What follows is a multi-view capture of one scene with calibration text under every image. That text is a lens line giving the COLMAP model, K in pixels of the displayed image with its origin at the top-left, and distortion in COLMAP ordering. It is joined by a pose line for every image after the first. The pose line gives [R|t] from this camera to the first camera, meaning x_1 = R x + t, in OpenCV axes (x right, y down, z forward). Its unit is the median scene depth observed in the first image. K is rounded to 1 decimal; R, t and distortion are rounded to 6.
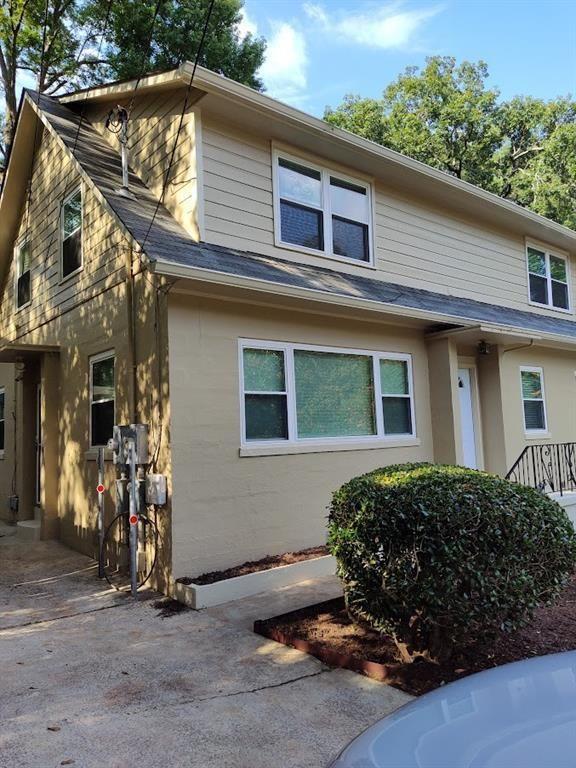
lens RADIAL K [[571.0, 0, 291.8], [0, 571.0, 381.6], [0, 0, 1]] dist [0.078947, -0.112200]
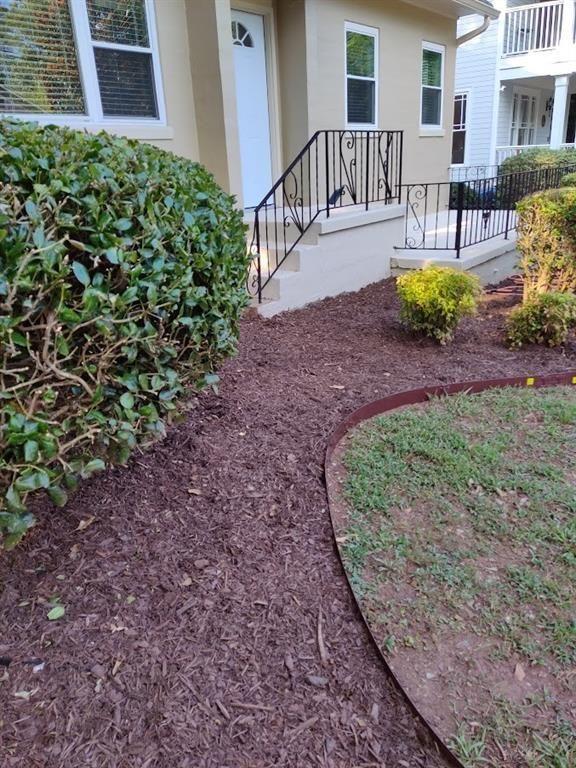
lens RADIAL K [[571.0, 0, 285.0], [0, 571.0, 388.6], [0, 0, 1]] dist [0.078947, -0.112200]
pose [[0.979012, -0.087521, 0.184055, 0.216950], [-0.002527, 0.897814, 0.440368, 0.082646], [-0.203788, -0.431591, 0.878749, 0.299952]]
